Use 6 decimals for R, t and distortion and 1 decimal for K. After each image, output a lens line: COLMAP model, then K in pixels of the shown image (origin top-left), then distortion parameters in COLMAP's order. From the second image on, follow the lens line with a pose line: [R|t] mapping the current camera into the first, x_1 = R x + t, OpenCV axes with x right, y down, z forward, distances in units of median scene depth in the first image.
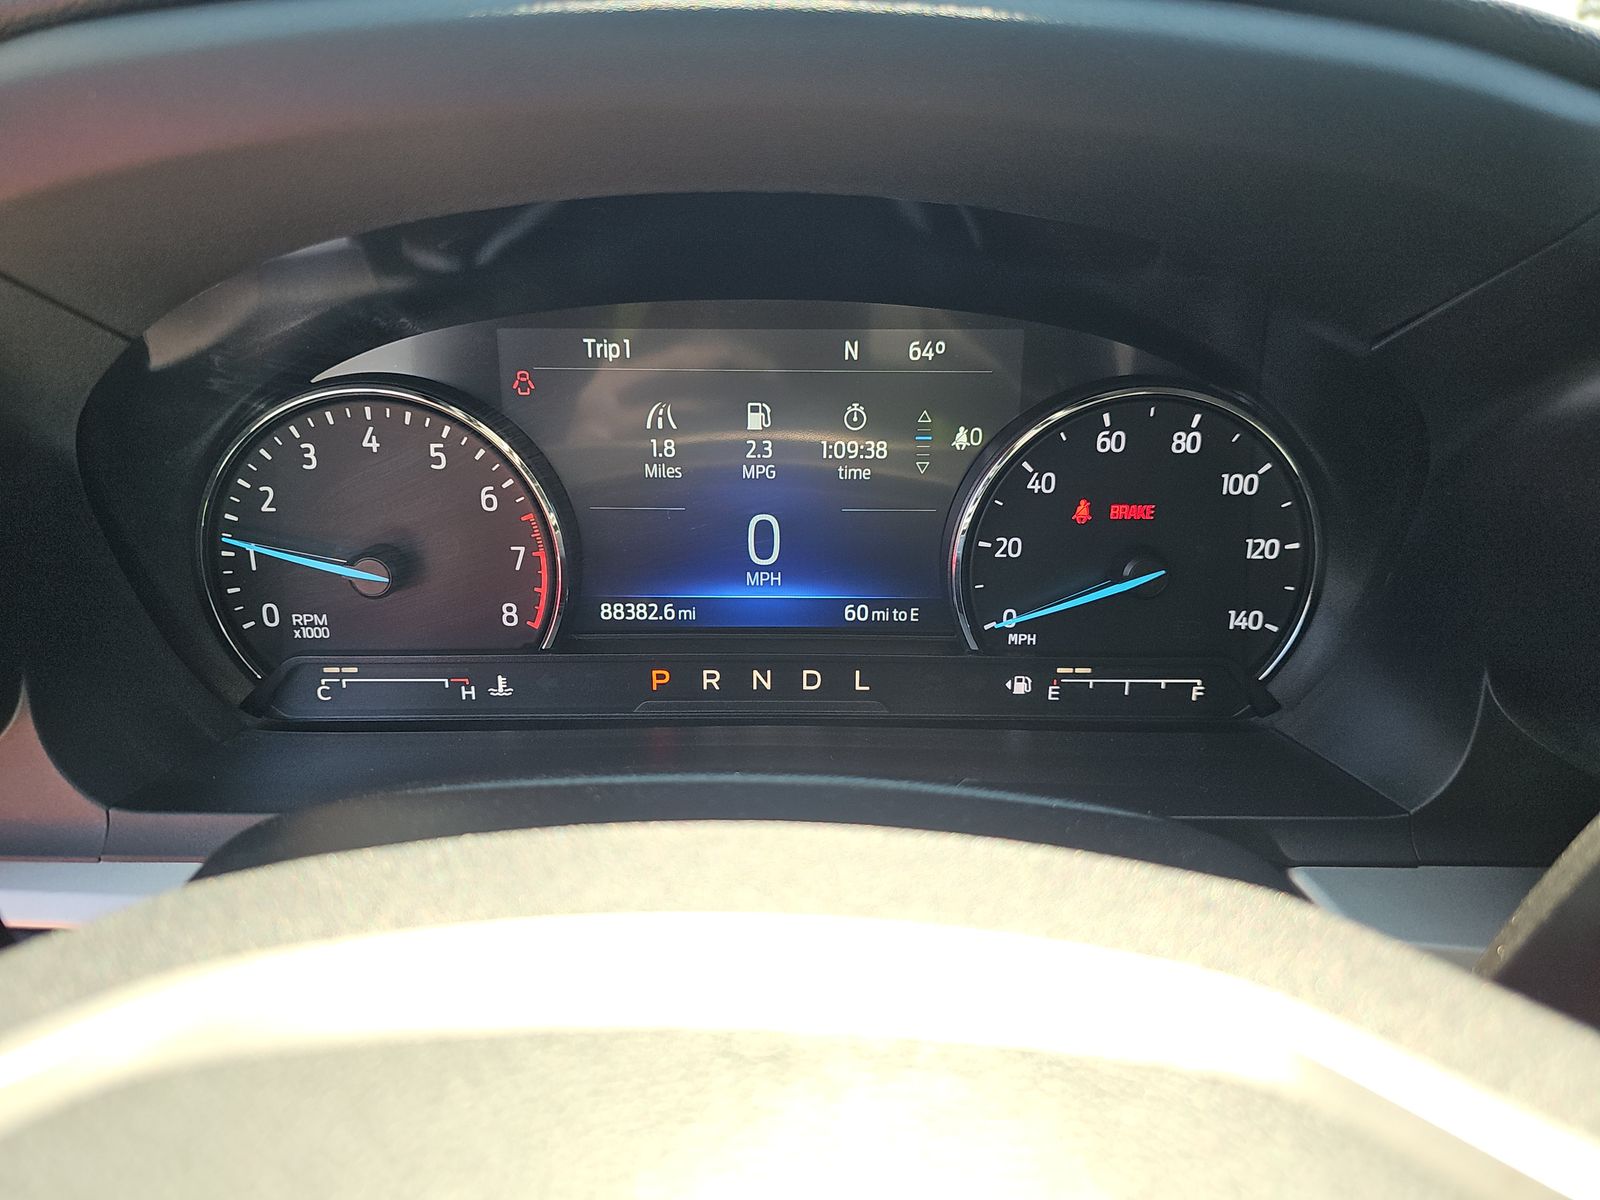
lens RADIAL K [[1089.8, 0, 790.1], [0, 1089.8, 594.9], [0, 0, 1]] dist [0.024451, -0.026848]
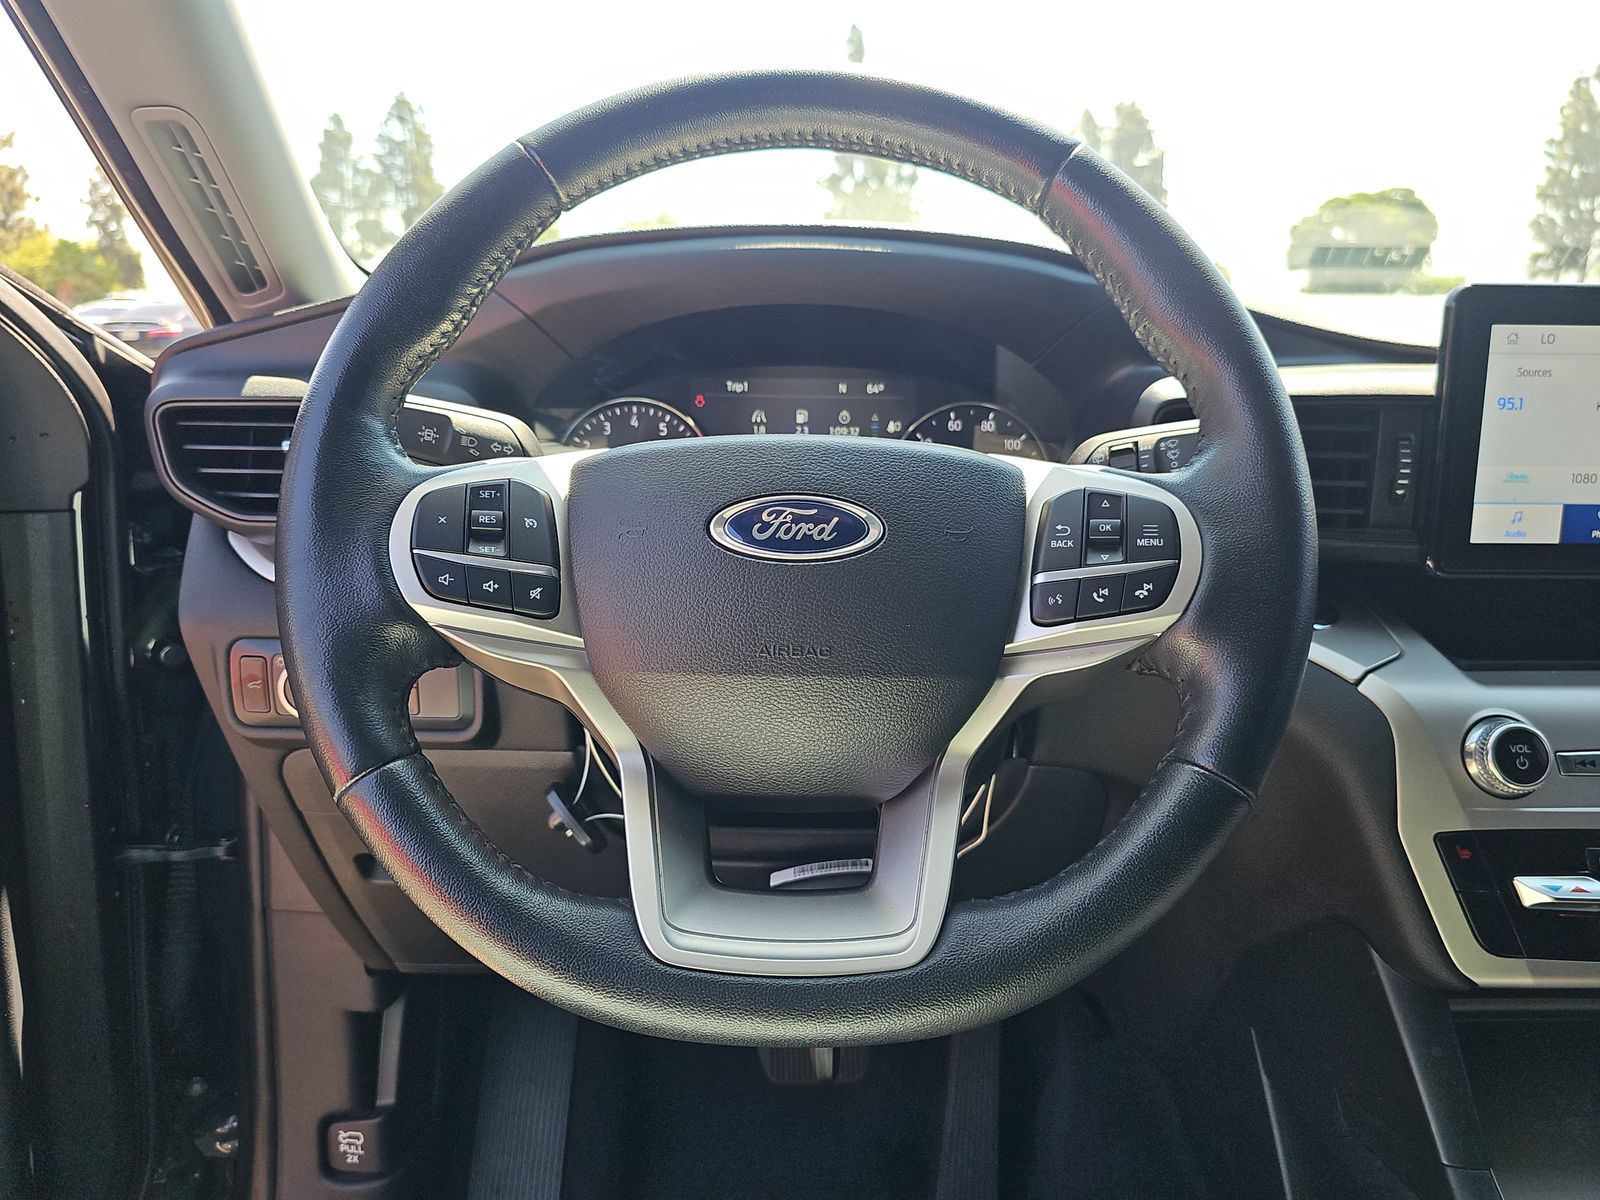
lens RADIAL K [[1089.8, 0, 797.9], [0, 1089.8, 592.9], [0, 0, 1]] dist [0.024451, -0.026848]
pose [[0.999948, 0.009308, 0.004134, -0.043481], [-0.008164, 0.975241, -0.220993, 0.697654], [-0.006088, 0.220947, 0.975267, -1.135459]]
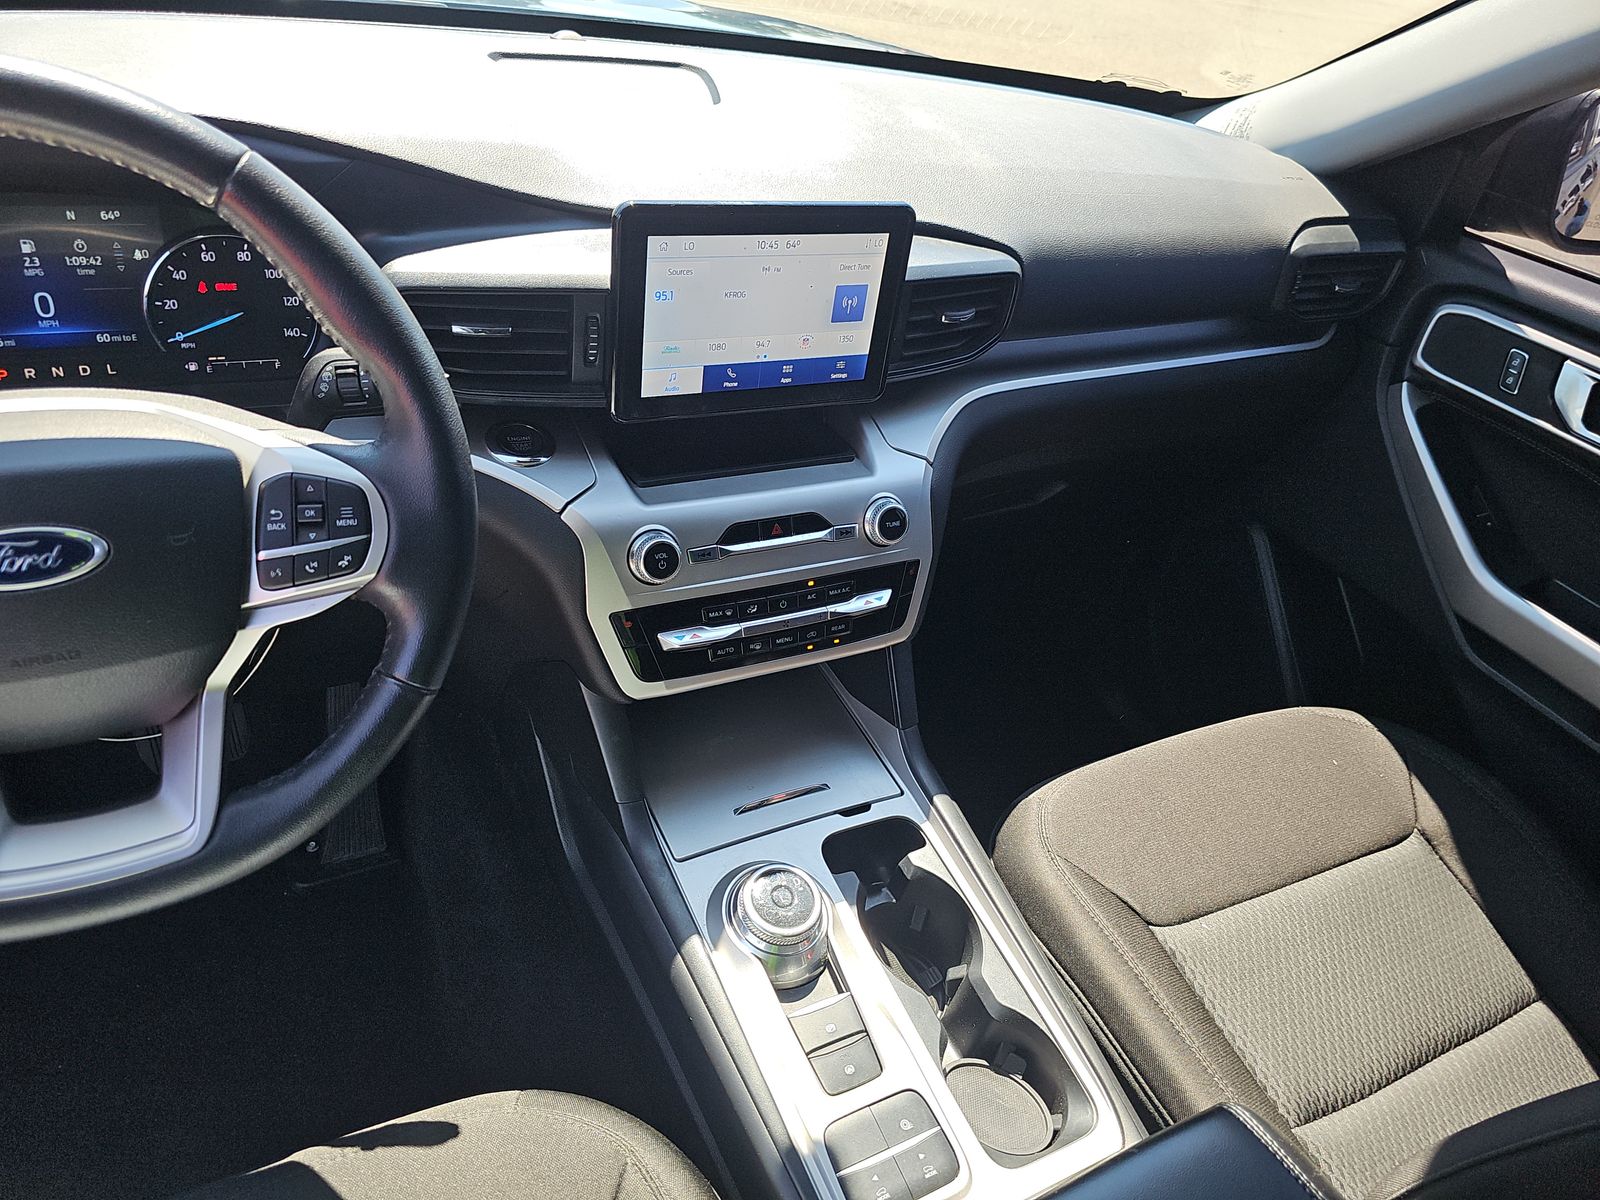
lens RADIAL K [[1089.8, 0, 807.6], [0, 1089.8, 604.3], [0, 0, 1]] dist [0.024451, -0.026848]
pose [[0.872967, -0.163851, 0.459436, 0.207350], [0.053946, 0.968546, 0.242915, 0.080152], [-0.484787, -0.187272, 0.854348, -1.740067]]
